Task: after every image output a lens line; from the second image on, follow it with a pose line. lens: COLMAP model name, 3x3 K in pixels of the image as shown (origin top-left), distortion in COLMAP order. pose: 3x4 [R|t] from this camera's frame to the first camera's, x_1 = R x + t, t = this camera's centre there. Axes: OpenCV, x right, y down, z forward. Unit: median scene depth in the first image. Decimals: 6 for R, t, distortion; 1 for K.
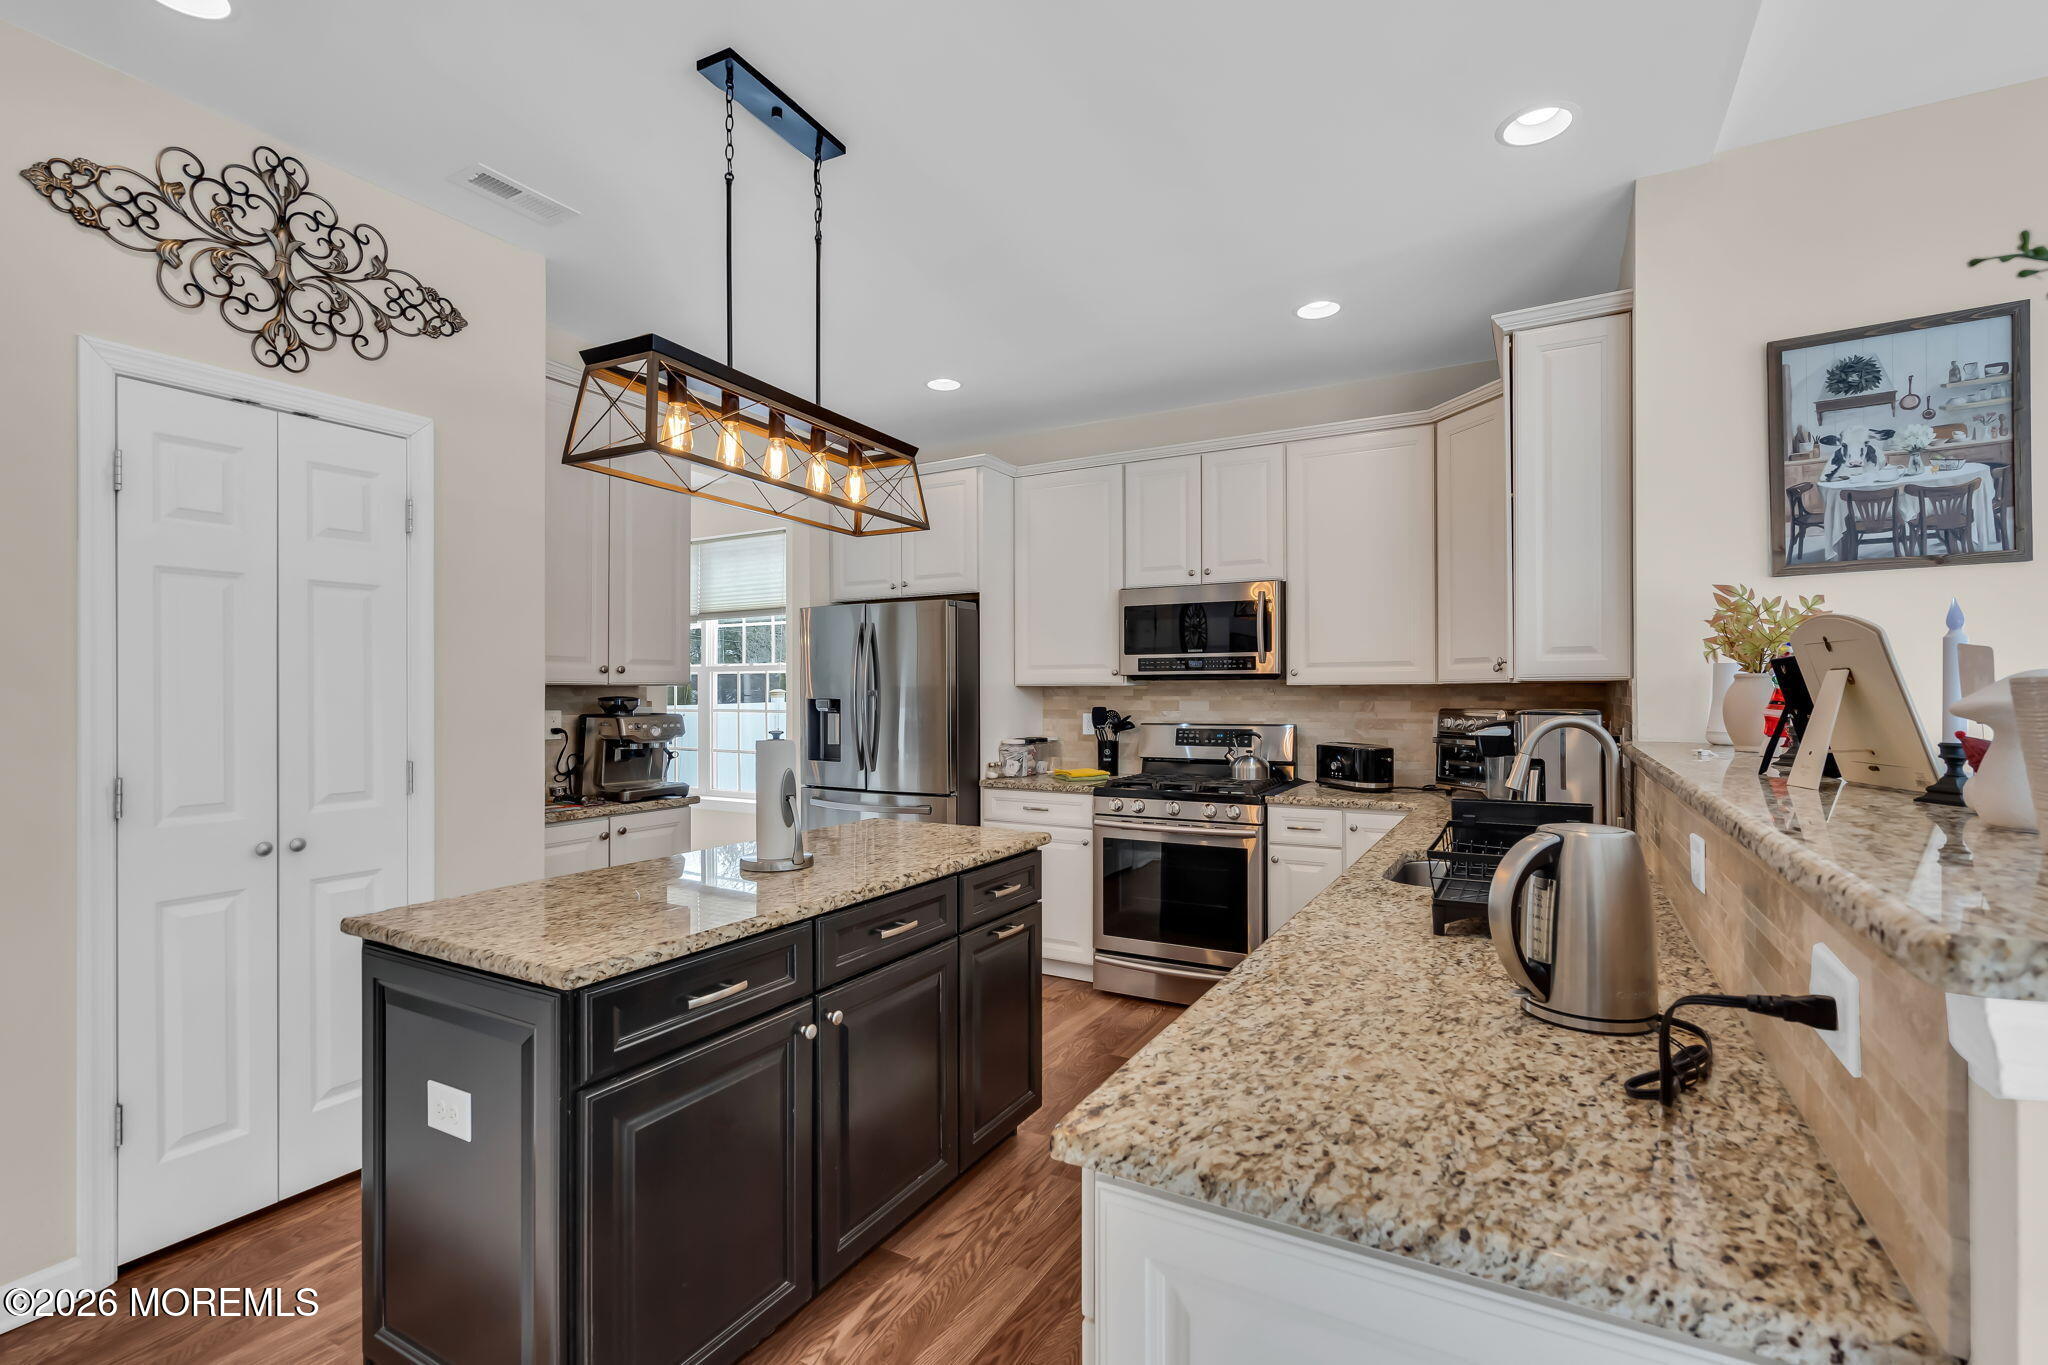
lens RADIAL K [[924.4, 0, 1027.1], [0, 924.4, 692.5], [0, 0, 1]] dist [-0.004359, 0.001148]
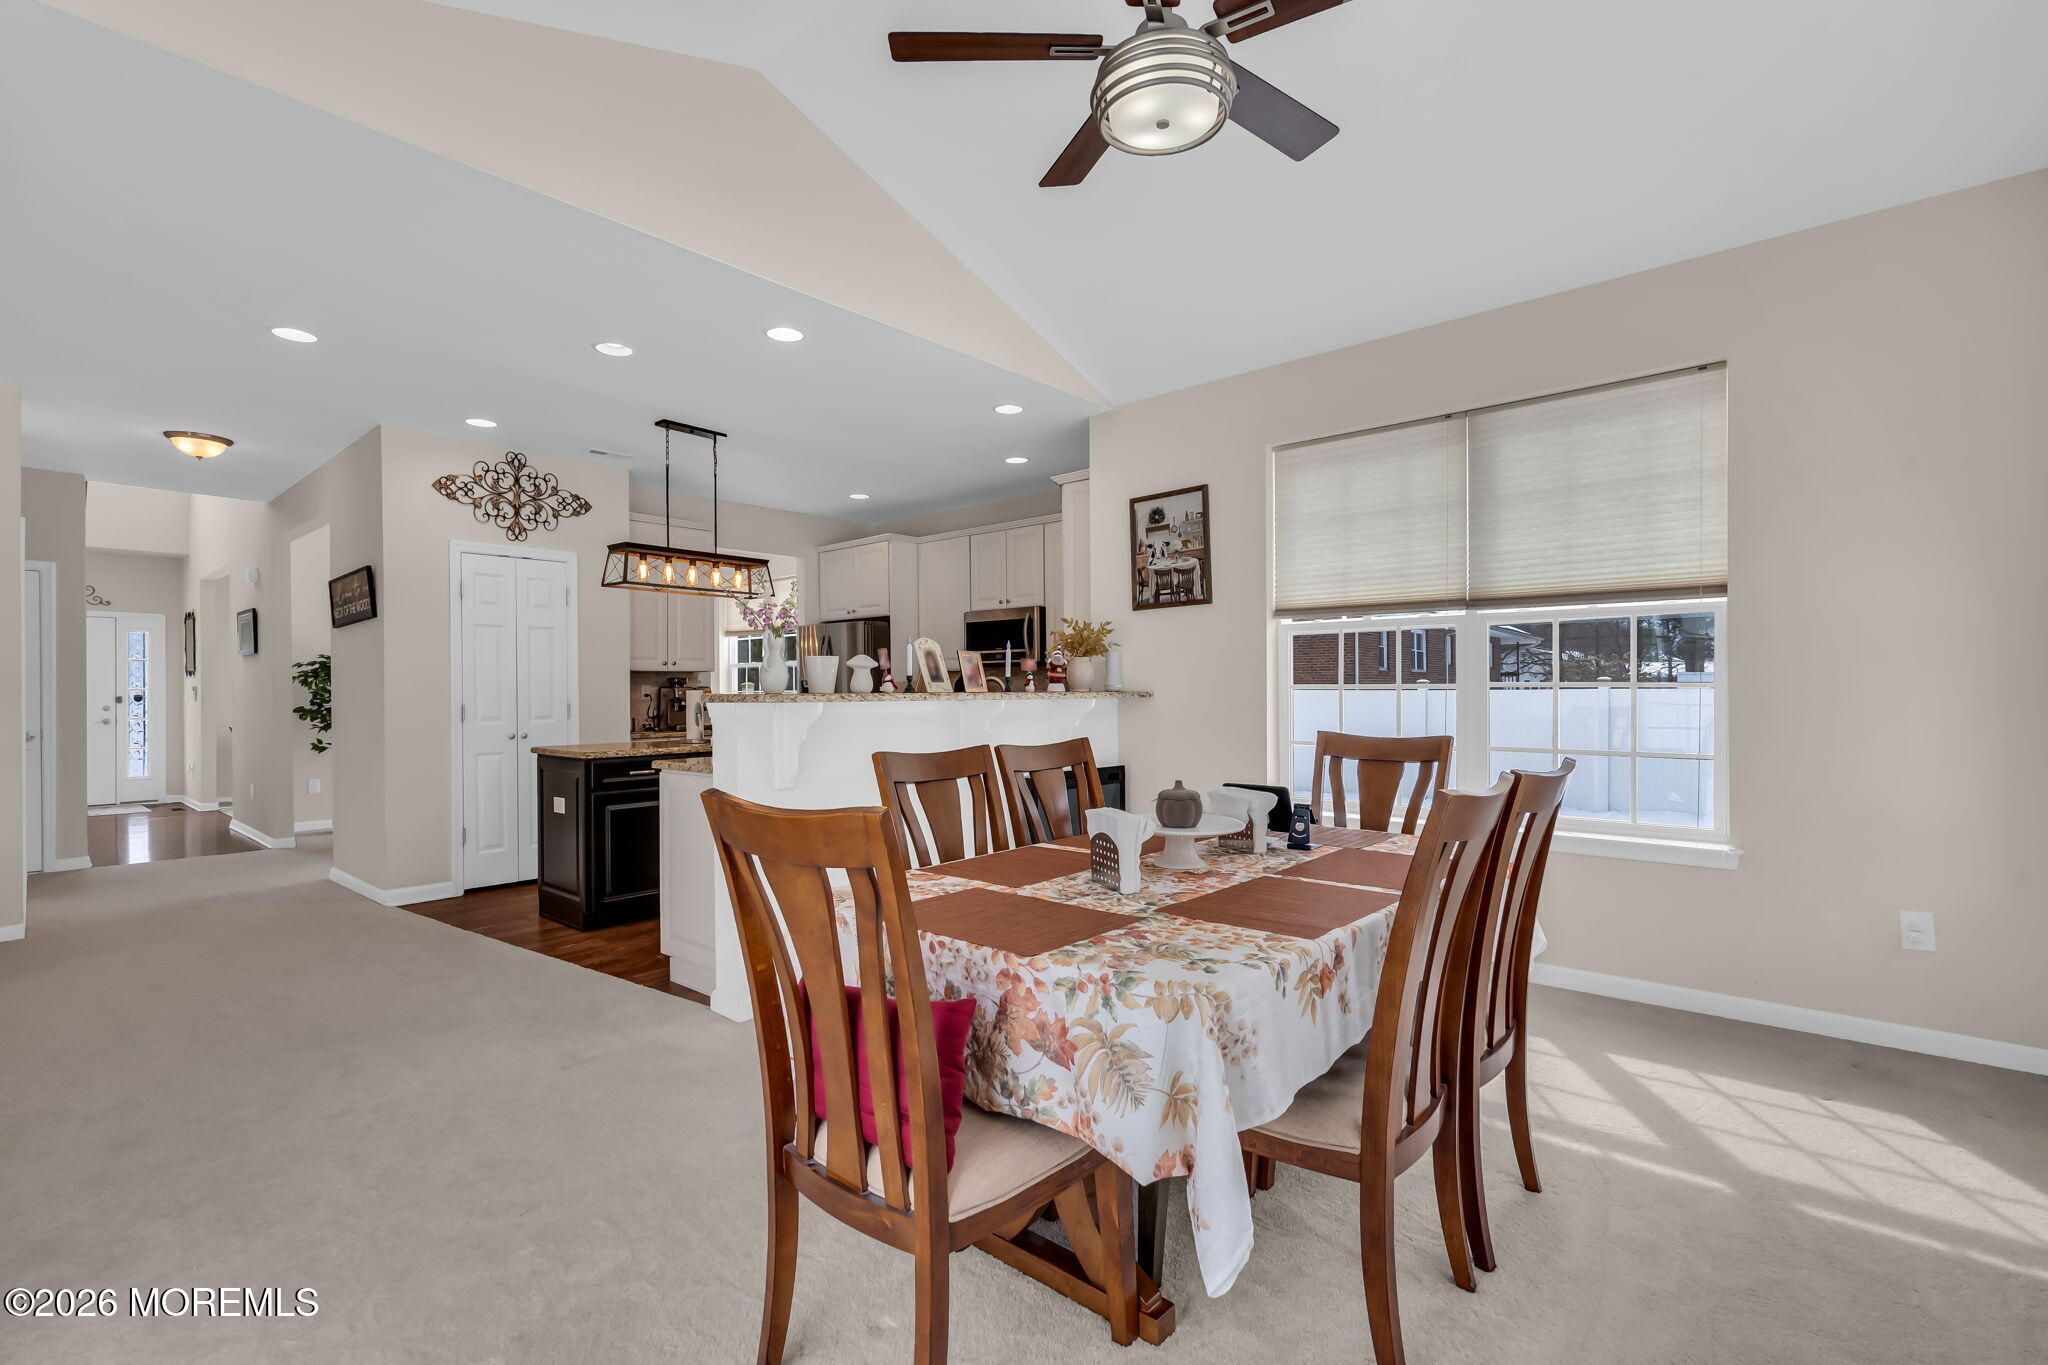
lens RADIAL K [[924.4, 0, 1027.1], [0, 924.4, 692.5], [0, 0, 1]] dist [-0.004359, 0.001148]
pose [[0.978304, -0.005405, -0.207104, 1.022807], [0.006288, 0.999974, 0.003609, 0.051396], [0.207079, -0.004833, 0.978312, -1.120796]]
